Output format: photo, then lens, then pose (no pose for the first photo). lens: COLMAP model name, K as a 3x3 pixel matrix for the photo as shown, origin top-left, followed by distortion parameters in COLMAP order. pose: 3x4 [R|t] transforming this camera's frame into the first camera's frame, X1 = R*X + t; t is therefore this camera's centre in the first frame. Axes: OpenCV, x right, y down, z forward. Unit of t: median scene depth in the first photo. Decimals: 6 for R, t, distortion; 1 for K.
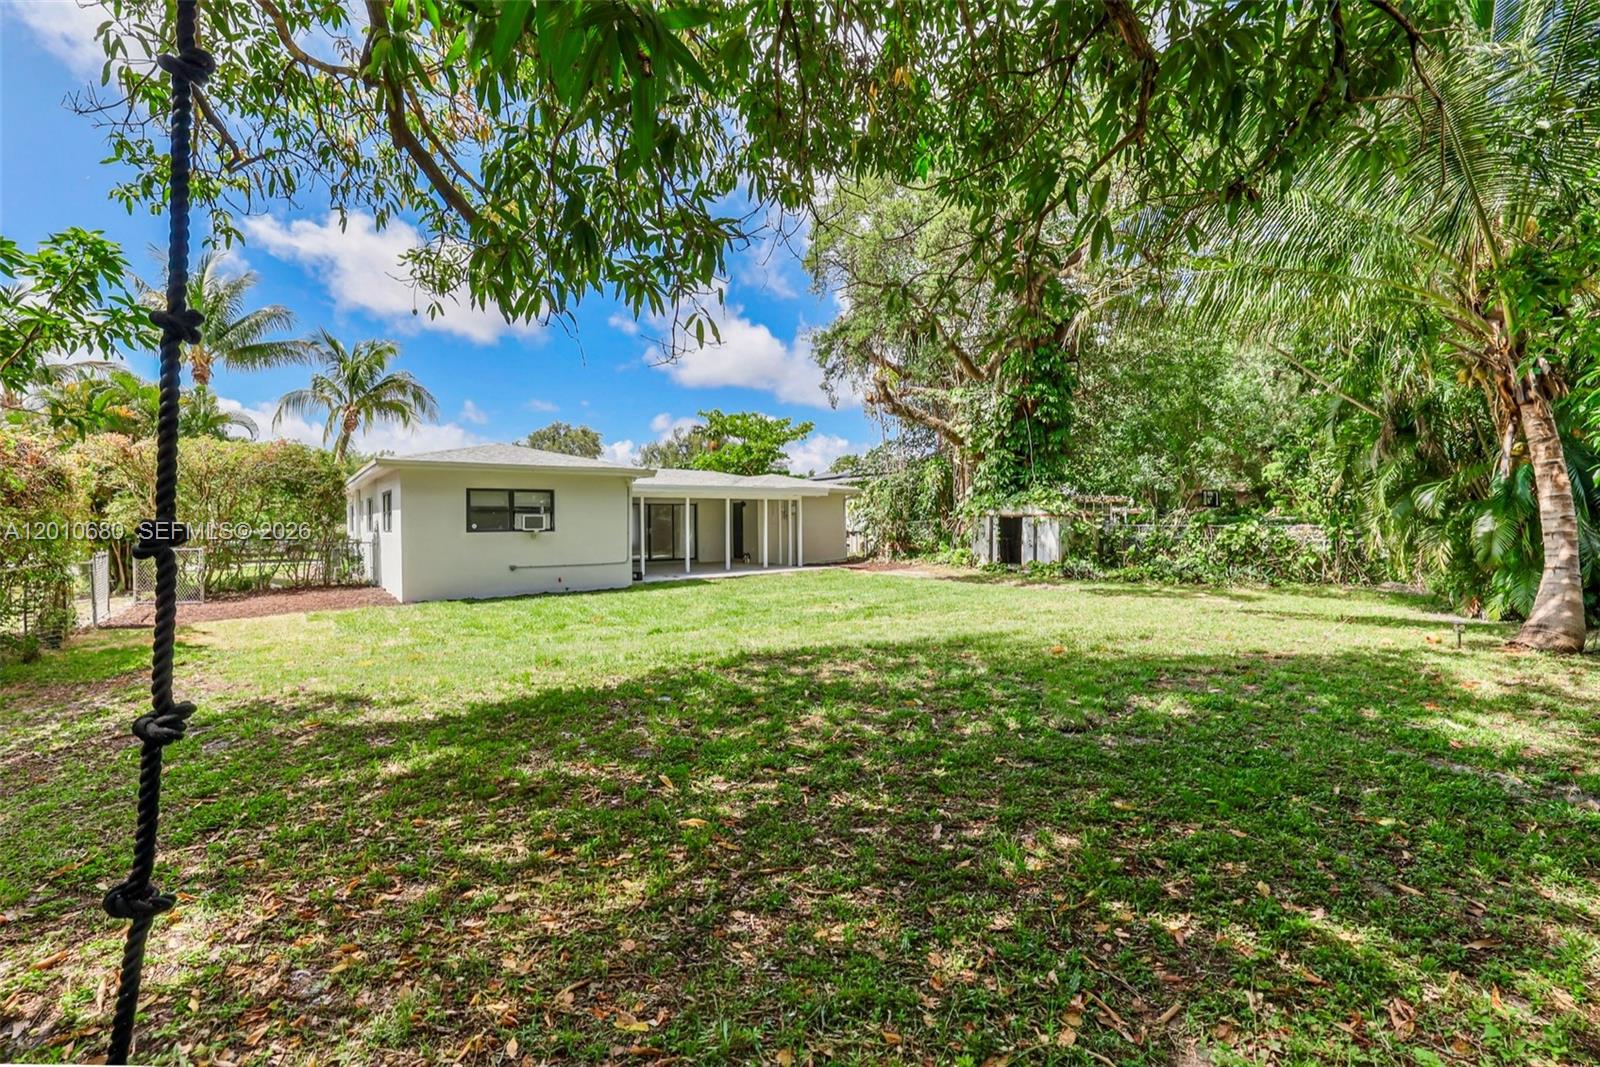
lens RADIAL K [[687.0, 0, 784.8], [0, 687.0, 532.0], [0, 0, 1]] dist [0.003343, 0.000774]
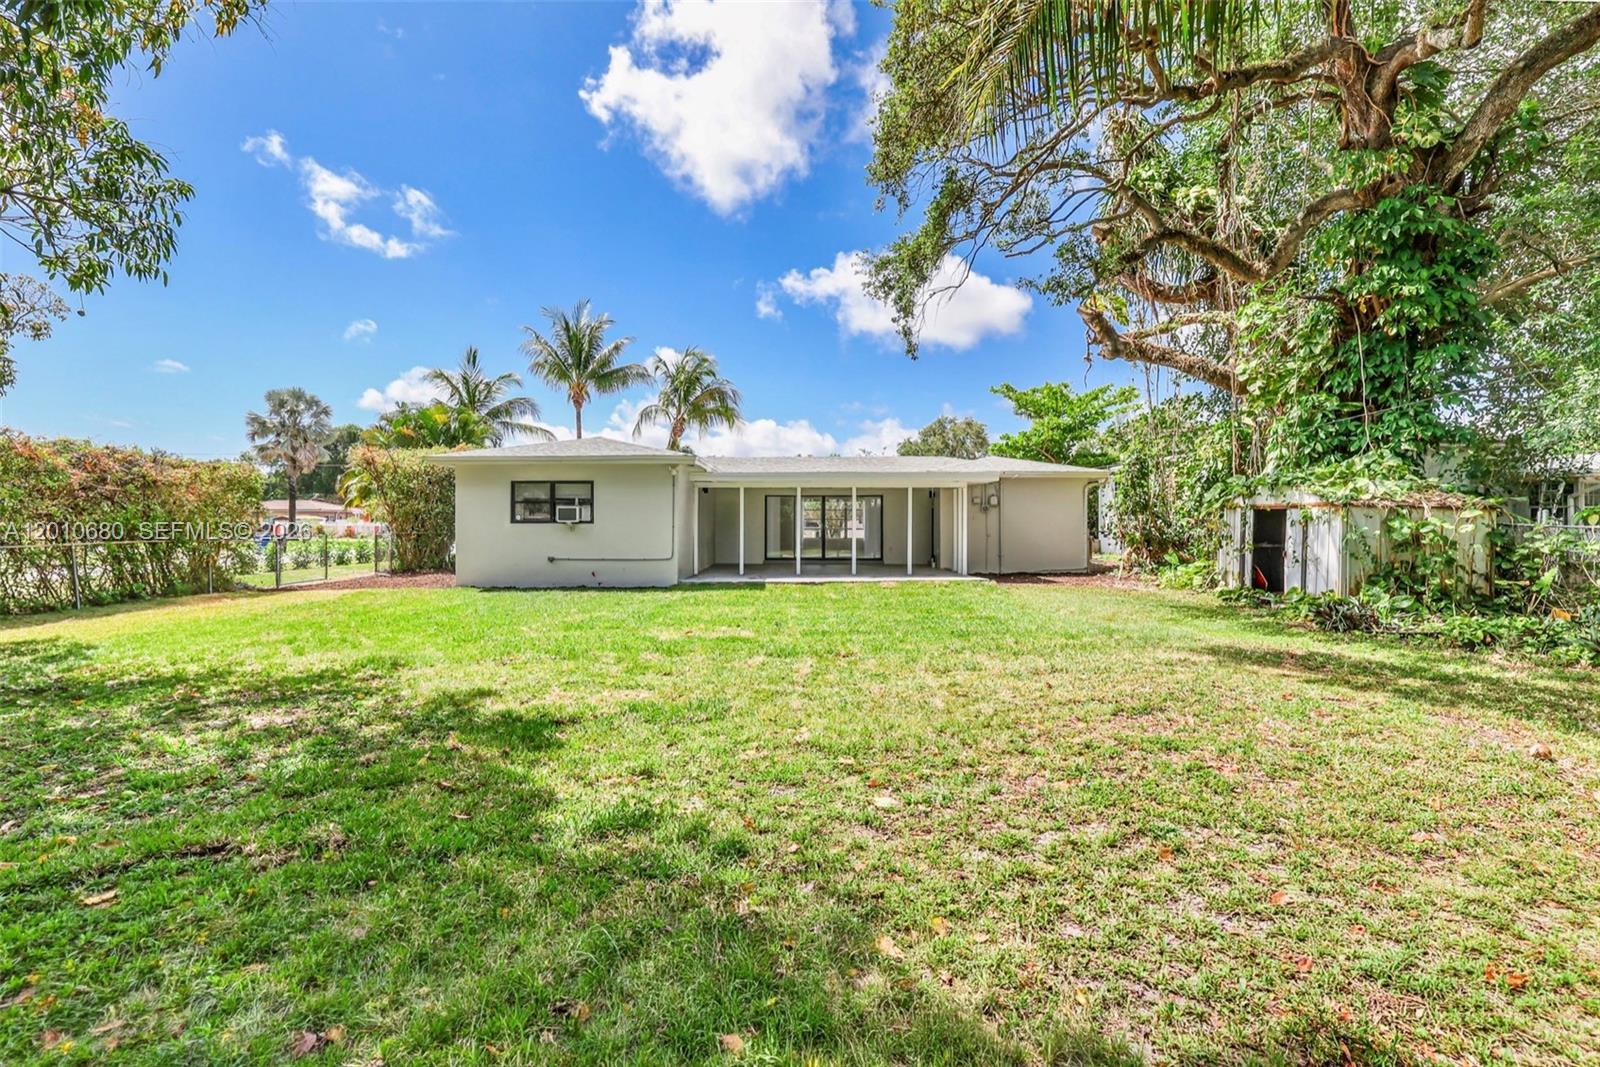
lens RADIAL K [[687.0, 0, 799.4], [0, 687.0, 523.4], [0, 0, 1]] dist [0.003343, 0.000774]
pose [[0.792361, 0.011727, -0.609940, 0.371196], [-0.014884, 0.999889, -0.000110, -0.004121], [0.609871, 0.009165, 0.792448, 0.308611]]
